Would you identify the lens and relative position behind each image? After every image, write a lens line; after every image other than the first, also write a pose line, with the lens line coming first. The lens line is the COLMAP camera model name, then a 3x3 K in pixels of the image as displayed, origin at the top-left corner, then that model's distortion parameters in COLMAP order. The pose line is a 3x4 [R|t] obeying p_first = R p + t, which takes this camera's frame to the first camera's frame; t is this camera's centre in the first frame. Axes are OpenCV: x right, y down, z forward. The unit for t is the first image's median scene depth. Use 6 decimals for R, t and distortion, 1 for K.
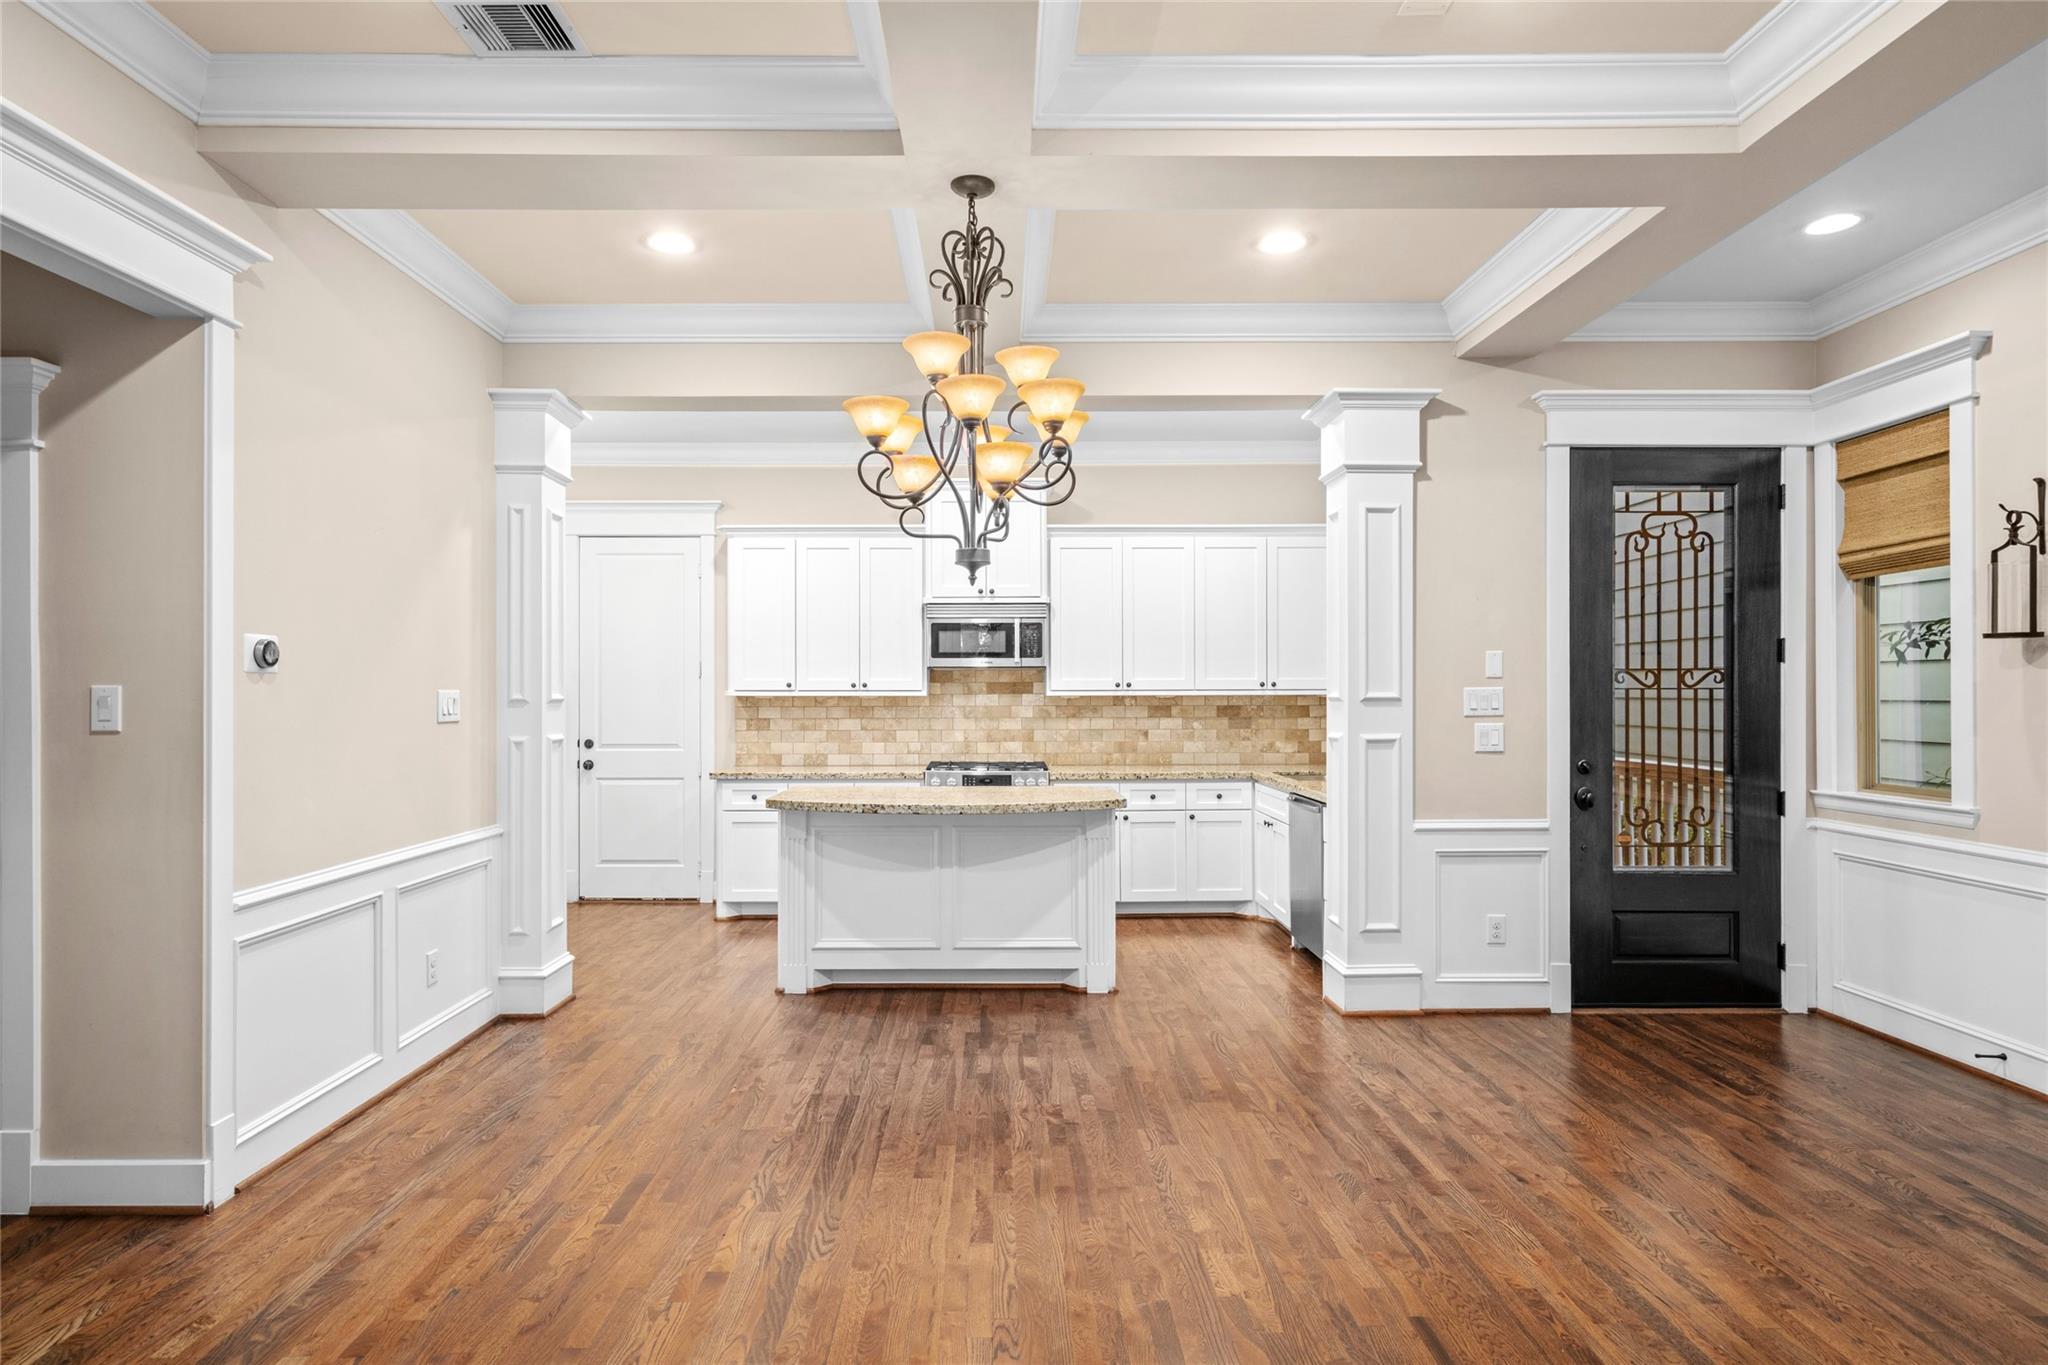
lens RADIAL K [[1122.3, 0, 996.2], [0, 1122.3, 689.6], [0, 0, 1]] dist [0.007336, 0.000658]
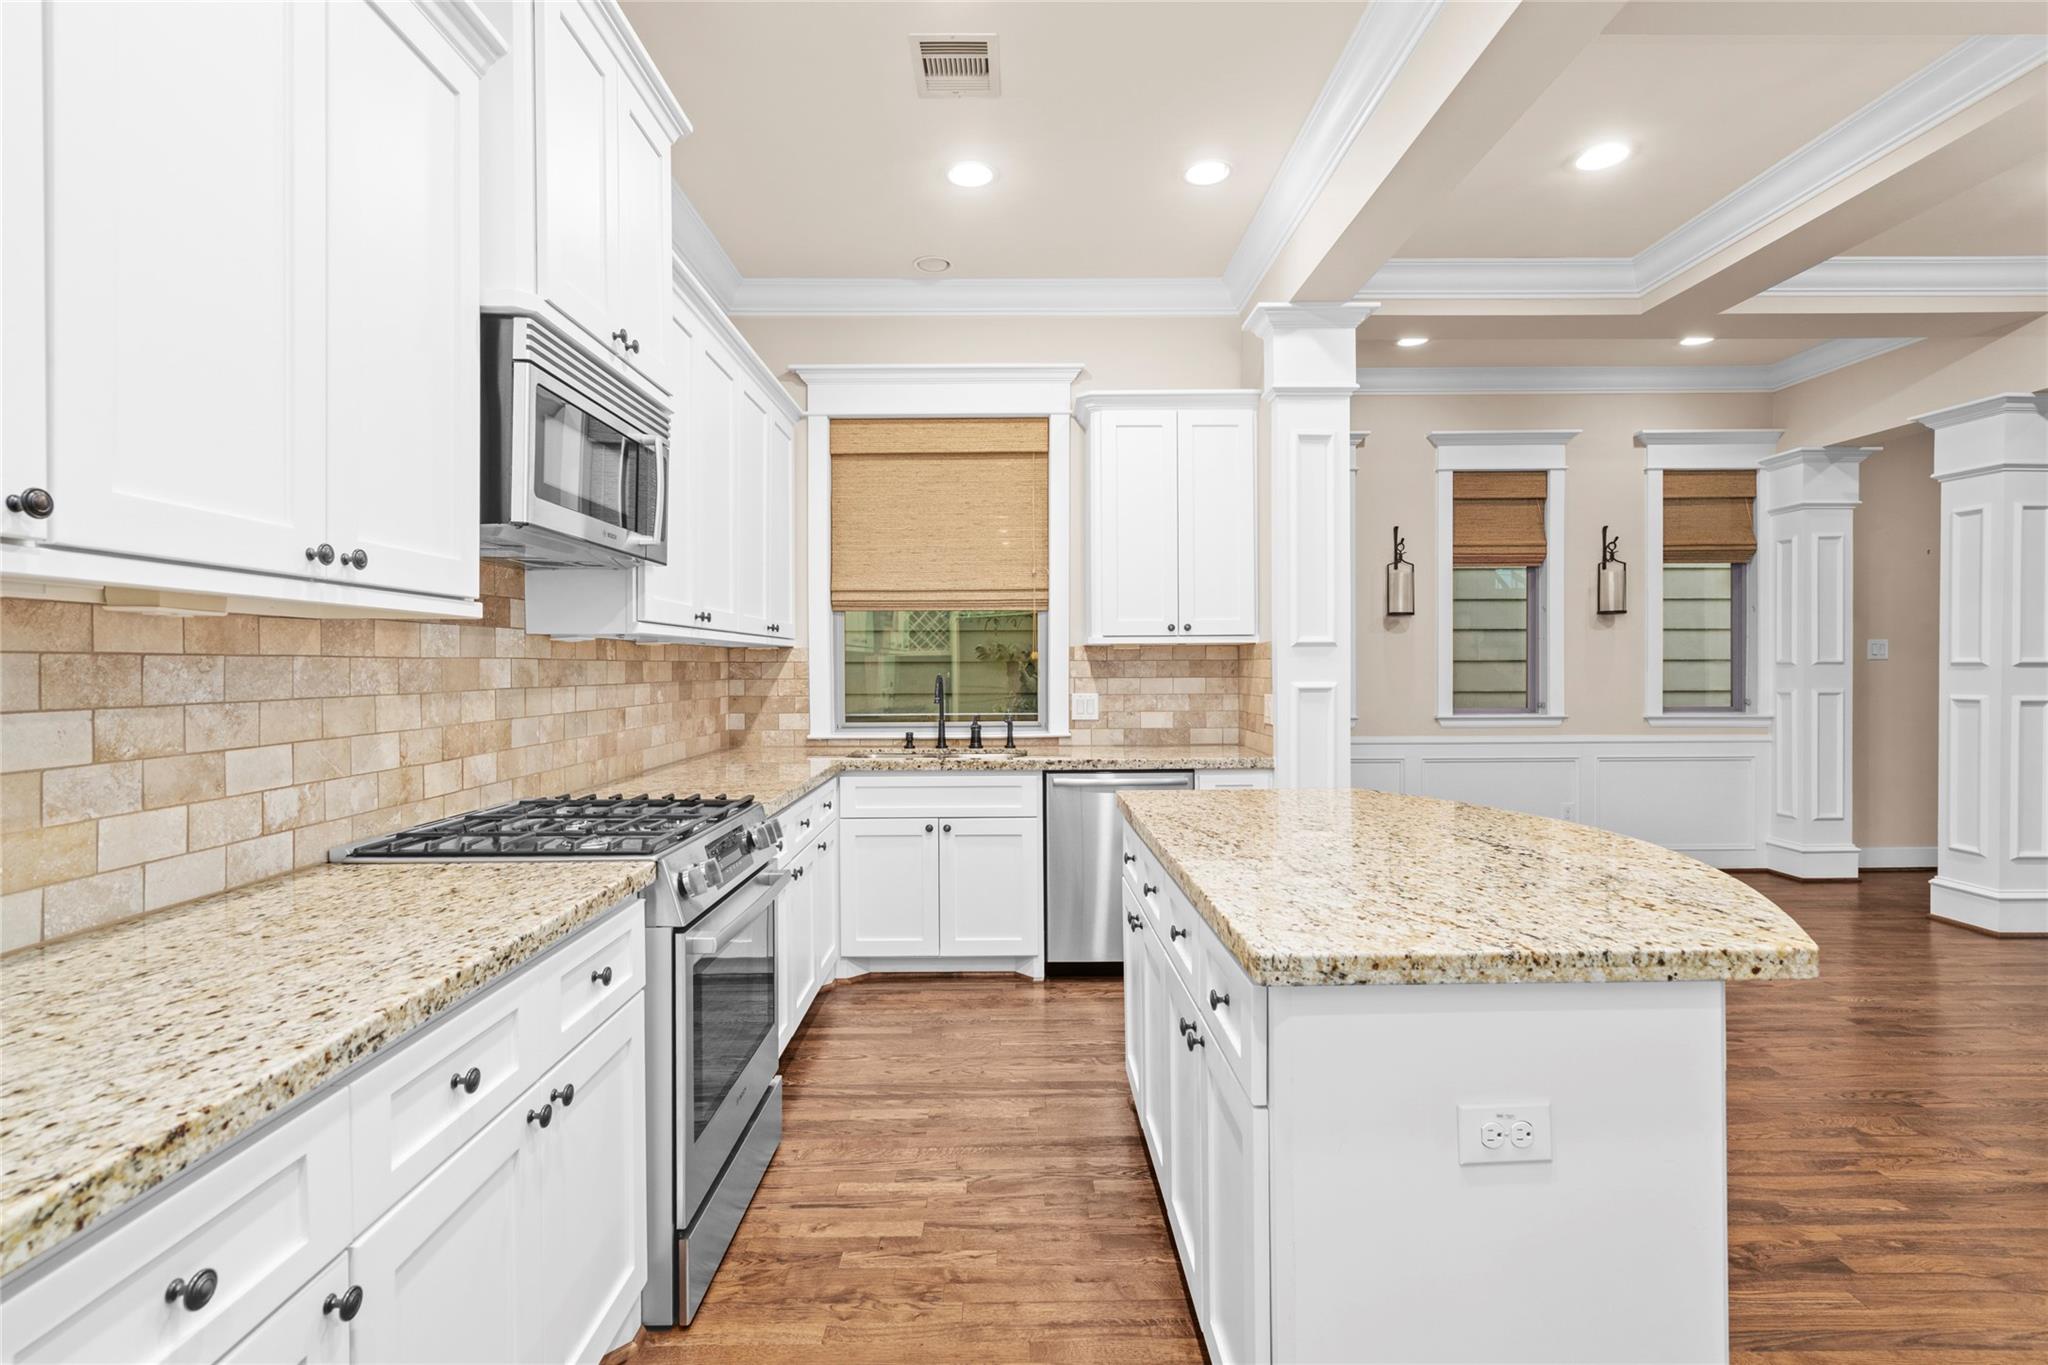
lens RADIAL K [[965.7, 0, 1017.3], [0, 965.7, 677.5], [0, 0, 1]] dist [0.000228, 0.001470]
pose [[-0.007584, -0.009177, 0.999929, -0.453854], [0.001326, 0.999957, 0.009187, 0.026892], [-0.999970, 0.001396, -0.007572, 1.223471]]
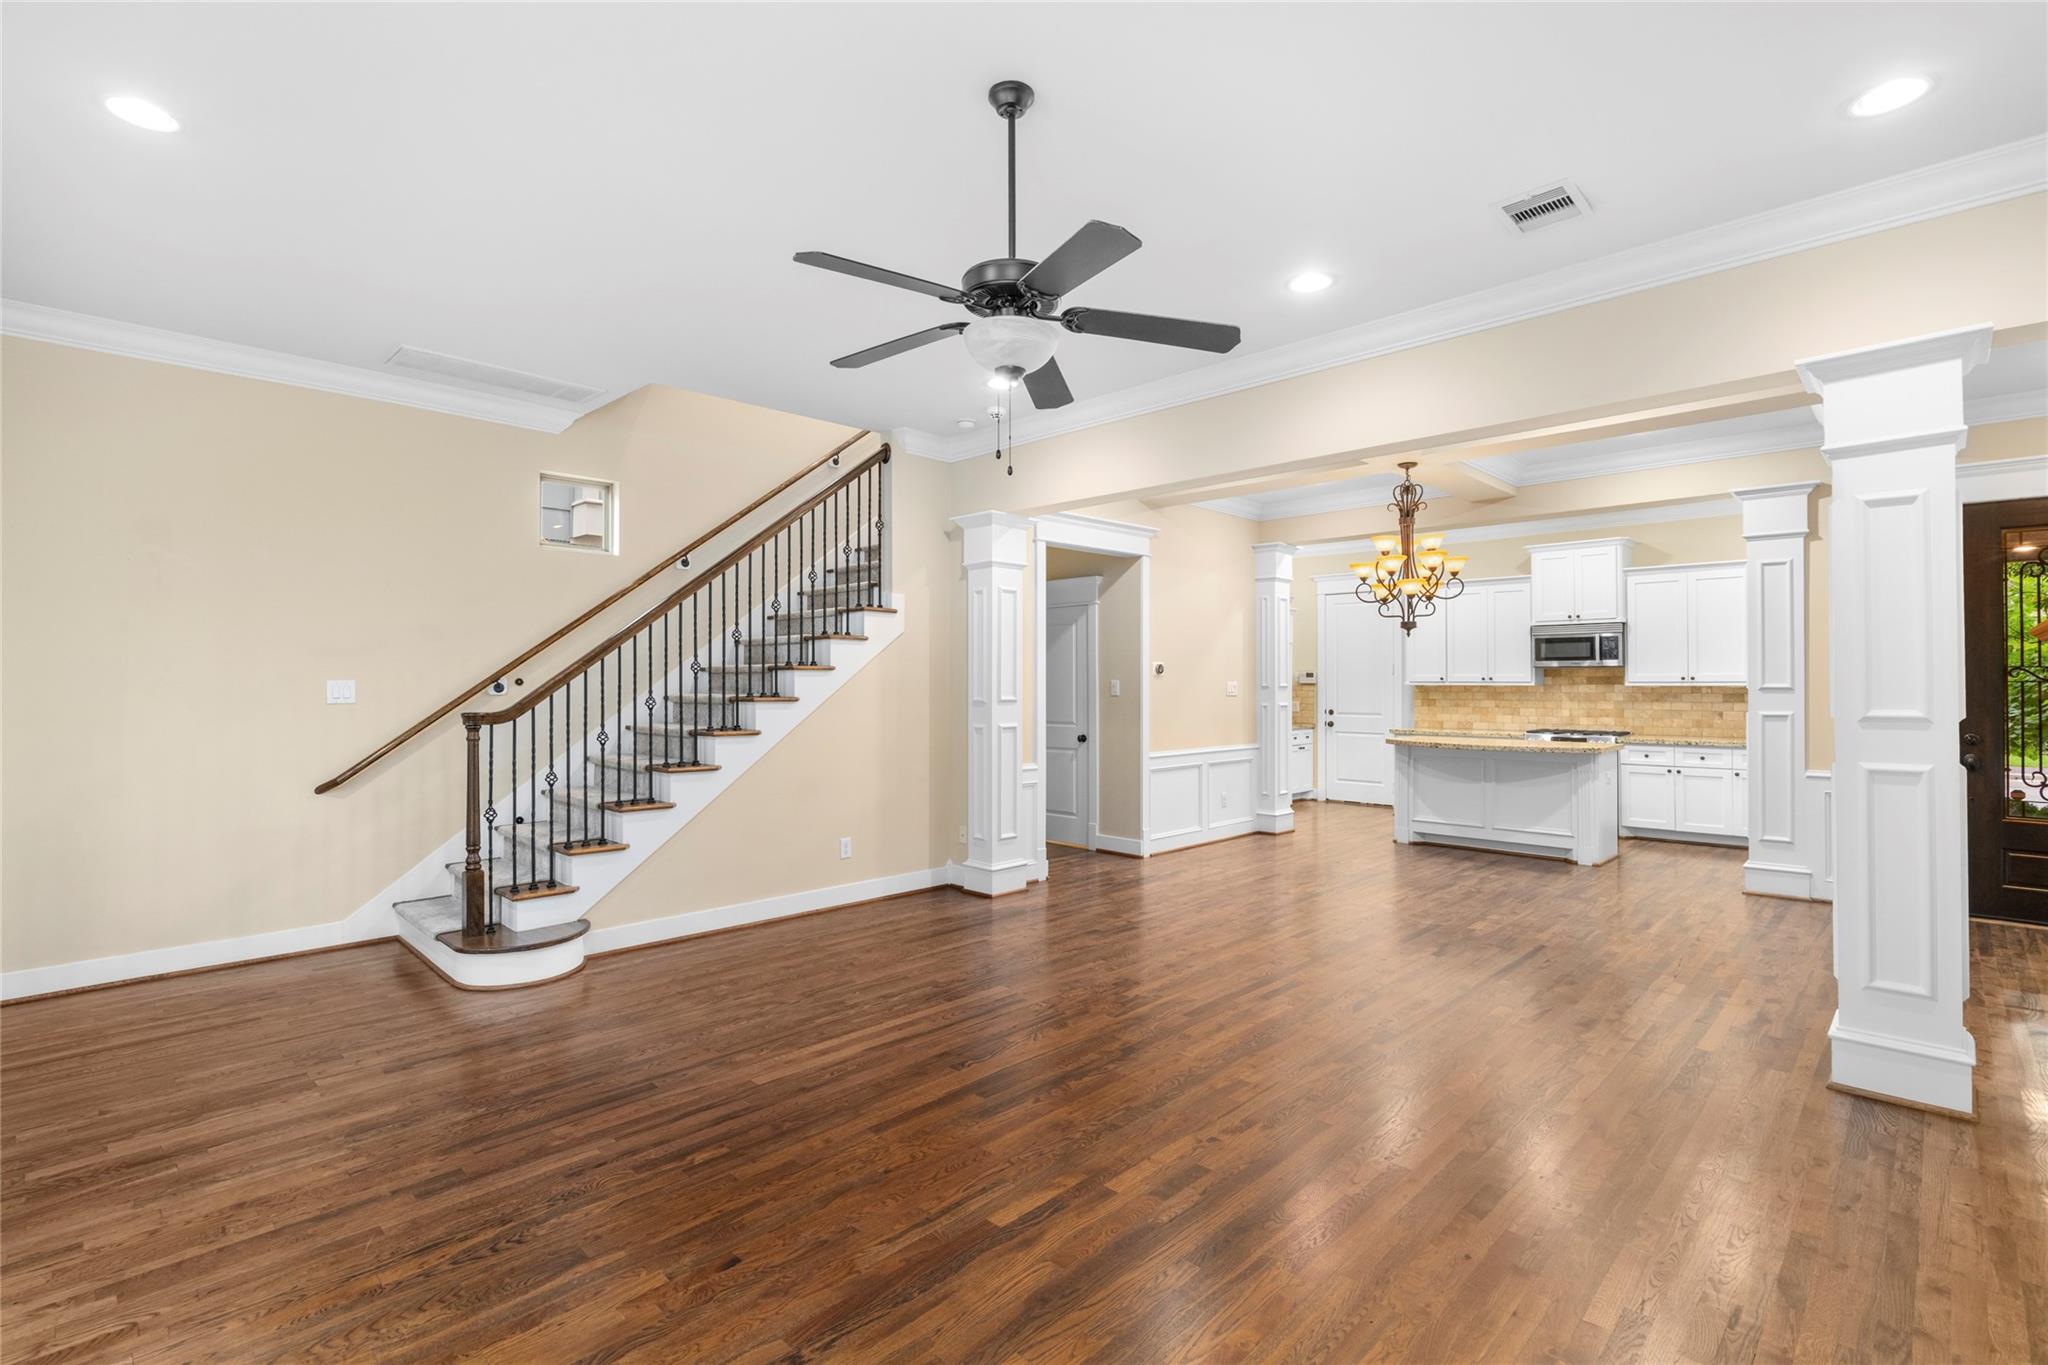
lens RADIAL K [[938.9, 0, 1013.7], [0, 938.9, 672.7], [0, 0, 1]] dist [-0.001896, 0.001216]
pose [[0.708350, -0.006028, -0.705835, 0.486242], [0.000340, 0.999966, -0.008198, -0.002640], [0.705861, 0.005568, 0.708329, -0.595503]]
